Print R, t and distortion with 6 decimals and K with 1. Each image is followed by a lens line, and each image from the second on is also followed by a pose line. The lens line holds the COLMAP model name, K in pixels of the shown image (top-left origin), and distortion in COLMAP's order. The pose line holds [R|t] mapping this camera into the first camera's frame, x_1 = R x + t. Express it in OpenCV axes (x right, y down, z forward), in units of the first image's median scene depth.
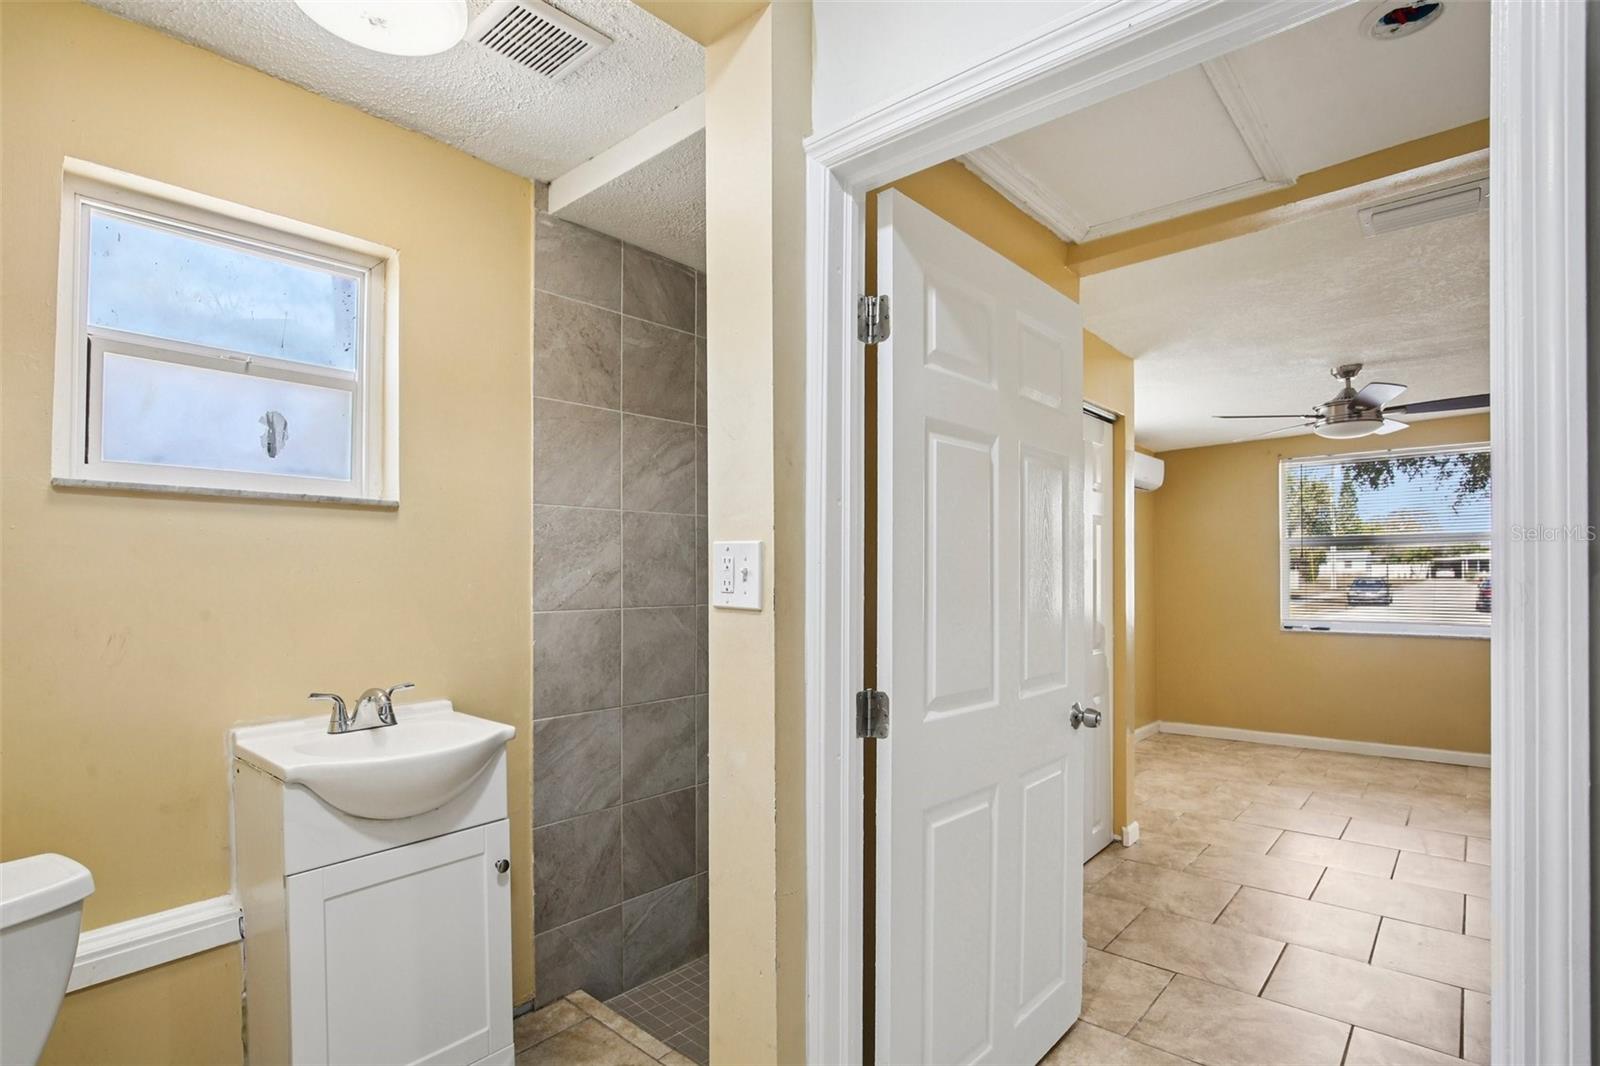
lens RADIAL K [[779.5, 0, 791.0], [0, 779.5, 565.4], [0, 0, 1]] dist [-0.029155, -0.000100]
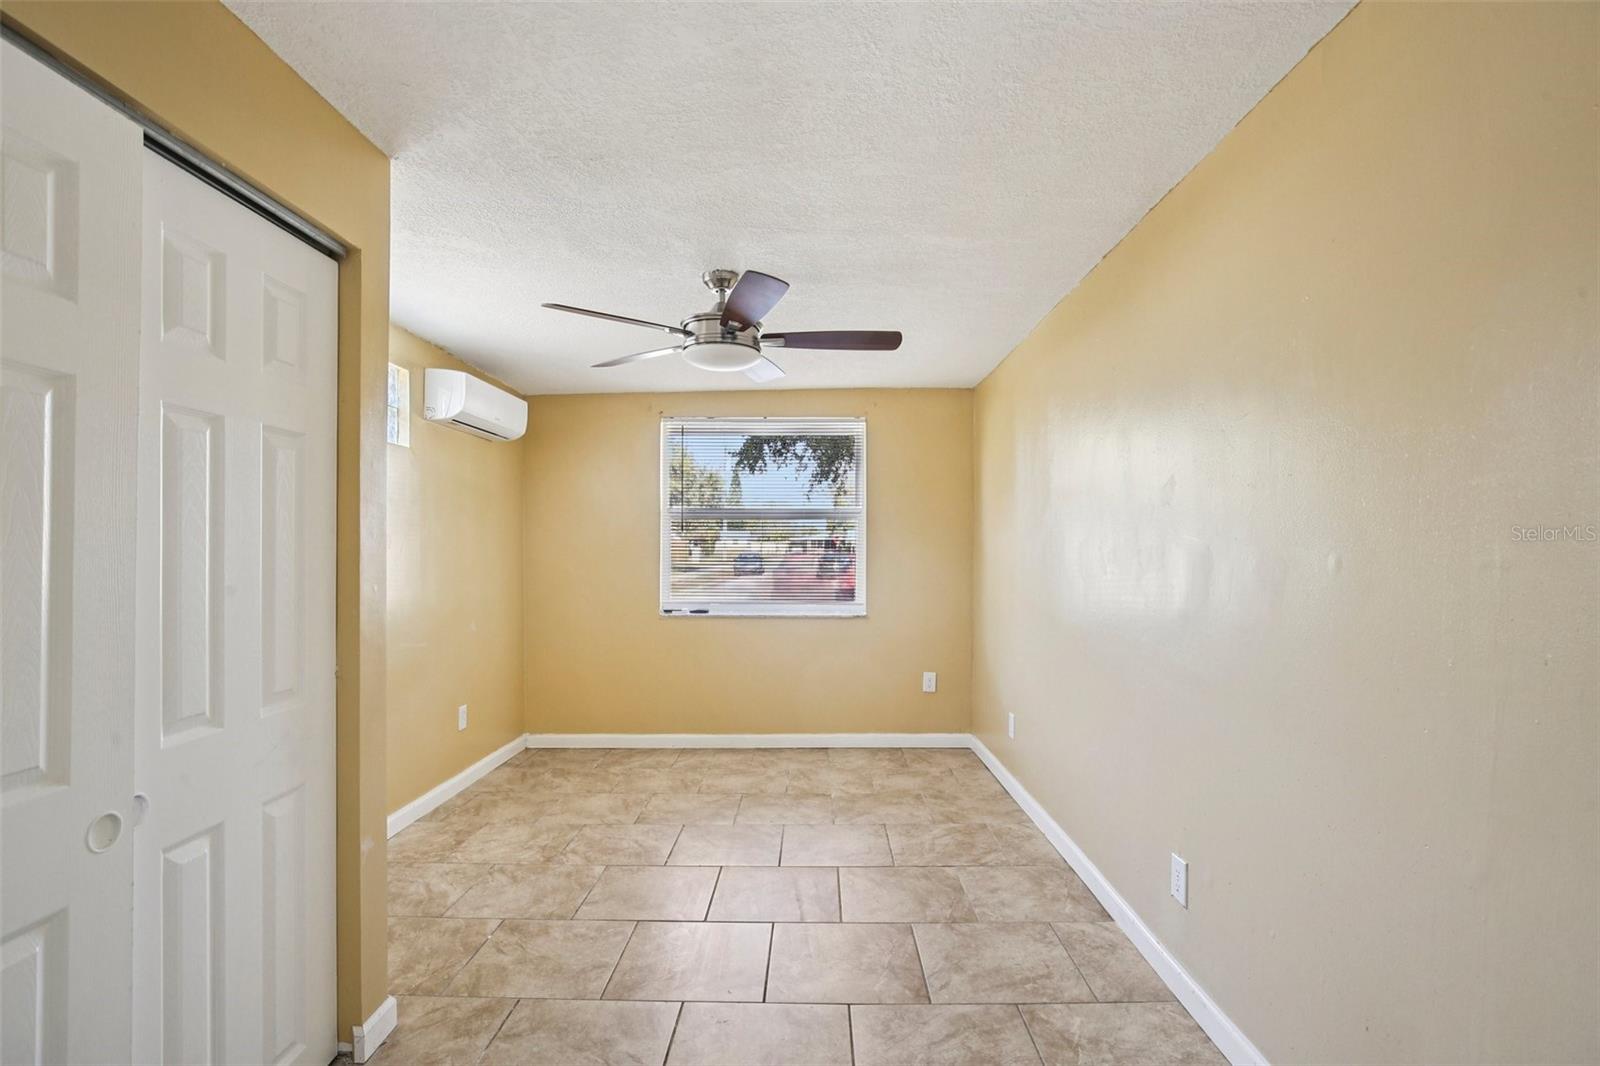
lens RADIAL K [[764.1, 0, 790.5], [0, 764.1, 540.3], [0, 0, 1]] dist [-0.024775, 0.001737]
pose [[0.764918, 0.011563, 0.644023, 0.300728], [-0.011503, 0.999925, -0.004290, 0.003284], [-0.644024, -0.004126, 0.764994, 0.385569]]
